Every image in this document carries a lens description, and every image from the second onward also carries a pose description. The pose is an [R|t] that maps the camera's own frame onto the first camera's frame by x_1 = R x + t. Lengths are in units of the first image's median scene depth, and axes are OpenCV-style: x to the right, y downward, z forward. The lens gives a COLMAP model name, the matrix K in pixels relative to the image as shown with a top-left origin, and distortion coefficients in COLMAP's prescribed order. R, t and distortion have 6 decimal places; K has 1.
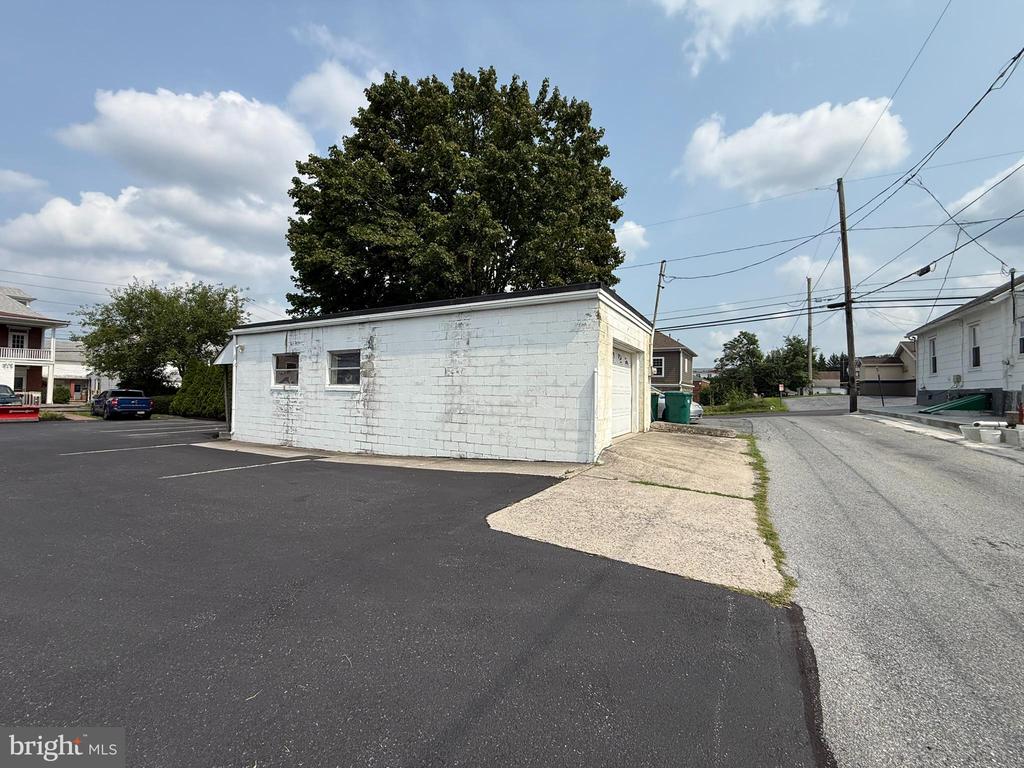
lens RADIAL K [[406.6, 0, 504.6], [0, 406.6, 389.0], [0, 0, 1]] dist [0.001562, -0.000740]
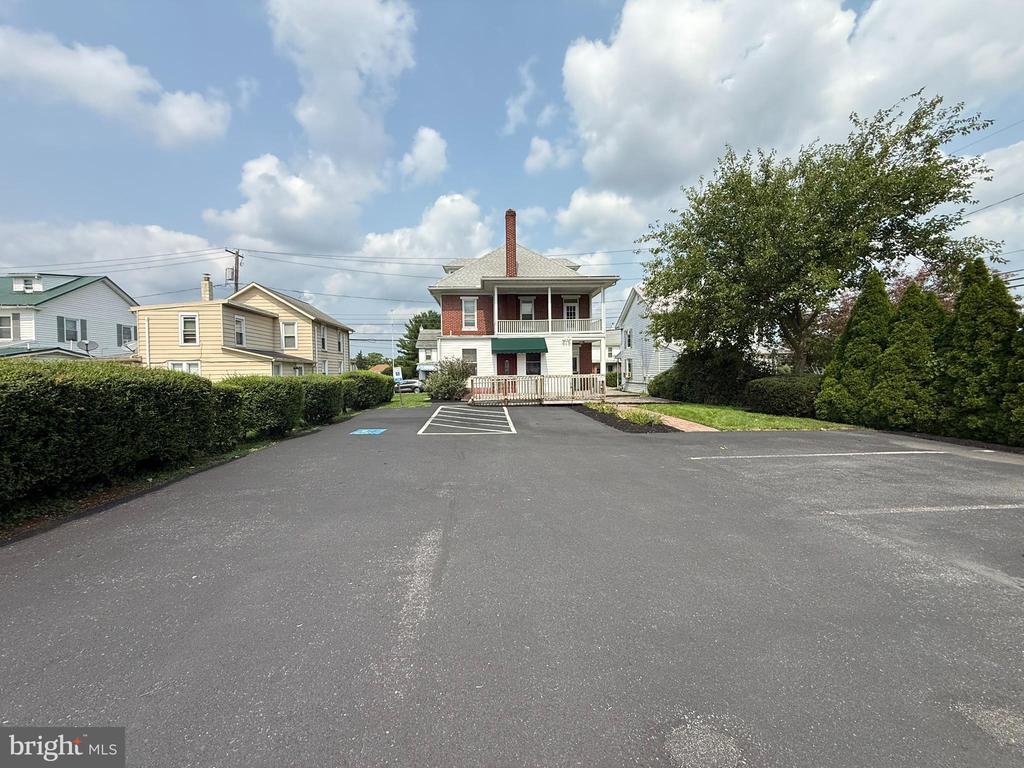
lens RADIAL K [[406.6, 0, 510.1], [0, 406.6, 381.6], [0, 0, 1]] dist [0.001562, -0.000740]
pose [[0.568382, -0.008166, -0.822724, -0.595591], [0.029988, 0.999492, 0.010796, 0.006570], [0.822218, -0.030808, 0.568338, 0.433153]]
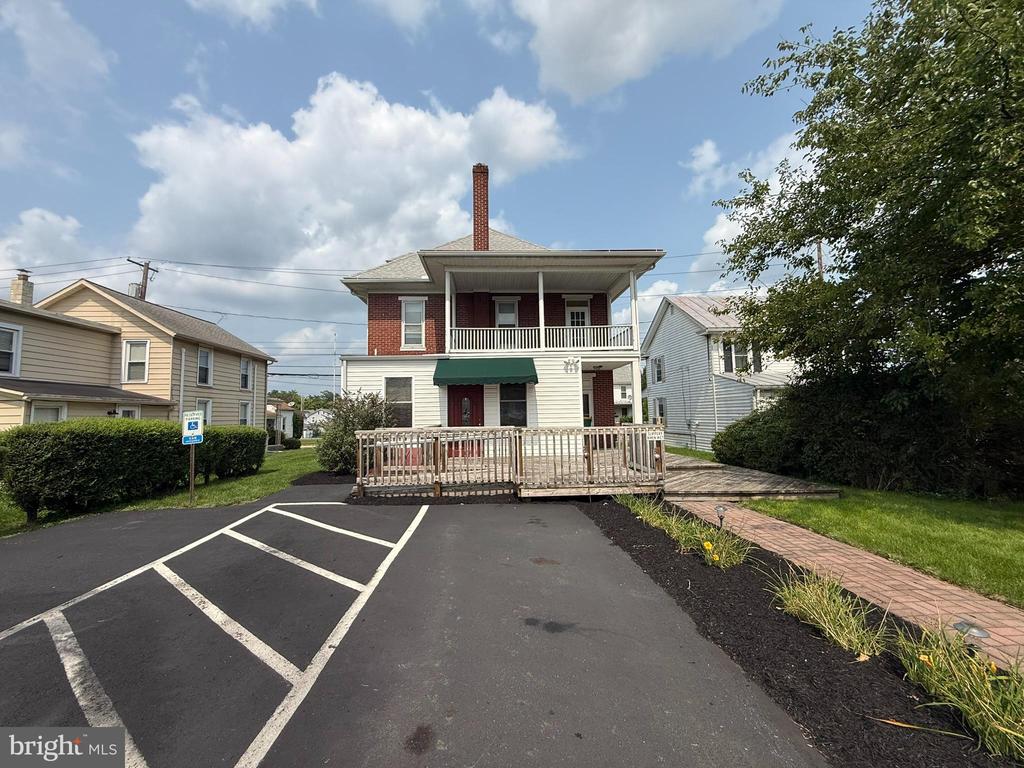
lens RADIAL K [[406.6, 0, 513.5], [0, 406.6, 385.3], [0, 0, 1]] dist [0.001562, -0.000740]
pose [[0.567732, -0.089305, -0.818355, -0.833053], [0.032105, 0.995744, -0.086391, -0.000064], [0.822587, 0.022773, 0.568183, 0.648464]]
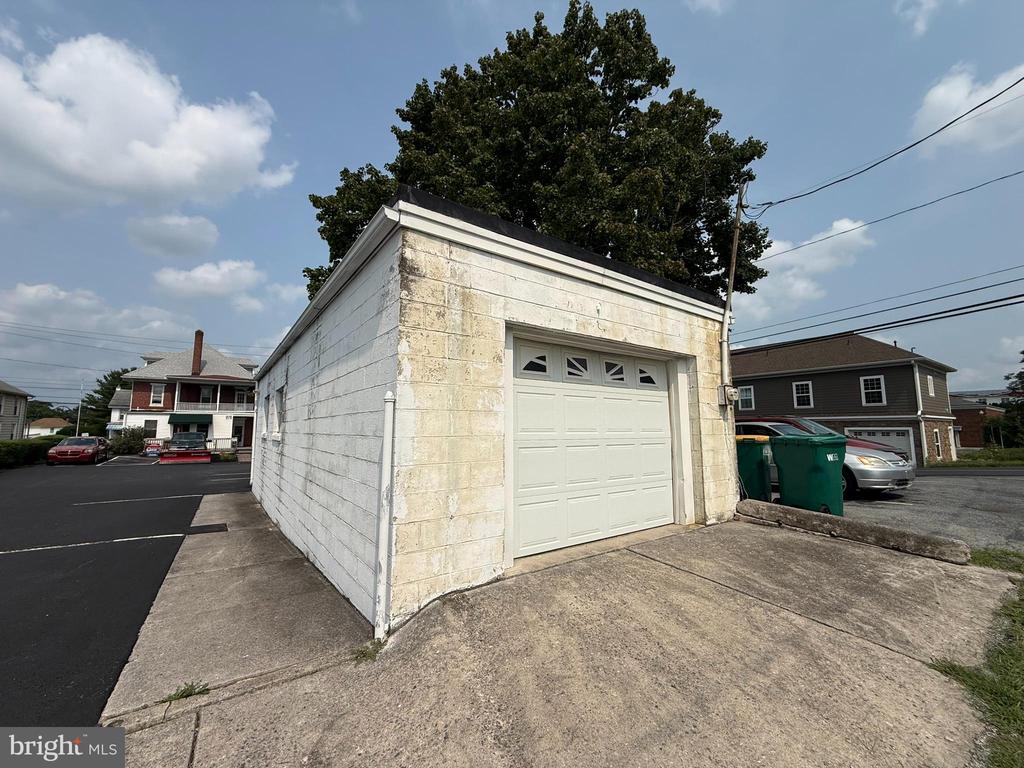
lens RADIAL K [[406.6, 0, 514.3], [0, 406.6, 380.5], [0, 0, 1]] dist [0.001562, -0.000740]
pose [[0.915414, -0.065395, -0.397167, 0.118985], [0.019784, 0.992831, -0.117875, -0.003074], [0.402028, 0.100046, 0.910145, 0.164791]]
